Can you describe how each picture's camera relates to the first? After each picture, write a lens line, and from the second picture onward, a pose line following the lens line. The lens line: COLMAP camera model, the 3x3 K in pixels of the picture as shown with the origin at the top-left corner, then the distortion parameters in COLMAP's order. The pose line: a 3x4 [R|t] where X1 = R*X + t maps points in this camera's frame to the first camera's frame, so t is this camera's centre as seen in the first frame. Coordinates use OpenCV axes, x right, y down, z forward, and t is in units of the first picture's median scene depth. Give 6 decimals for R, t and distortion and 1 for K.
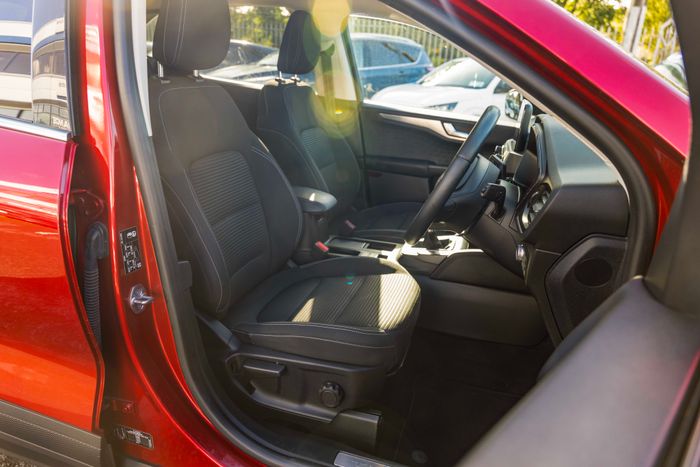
lens RADIAL K [[476.8, 0, 350.0], [0, 476.8, 233.5], [0, 0, 1]] dist [0.008117, 0.006364]
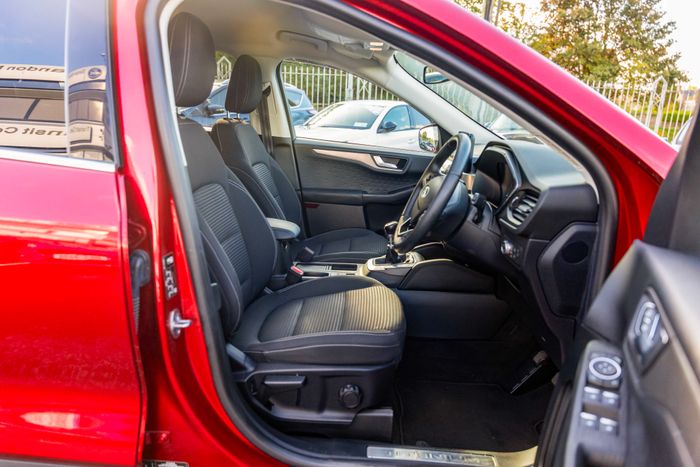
lens RADIAL K [[476.8, 0, 350.0], [0, 476.8, 233.5], [0, 0, 1]] dist [0.008117, 0.006364]
pose [[0.965469, -0.071071, 0.250638, -0.280068], [0.091957, 0.993112, -0.072616, 0.046519], [-0.243750, 0.093156, 0.965354, -0.082796]]
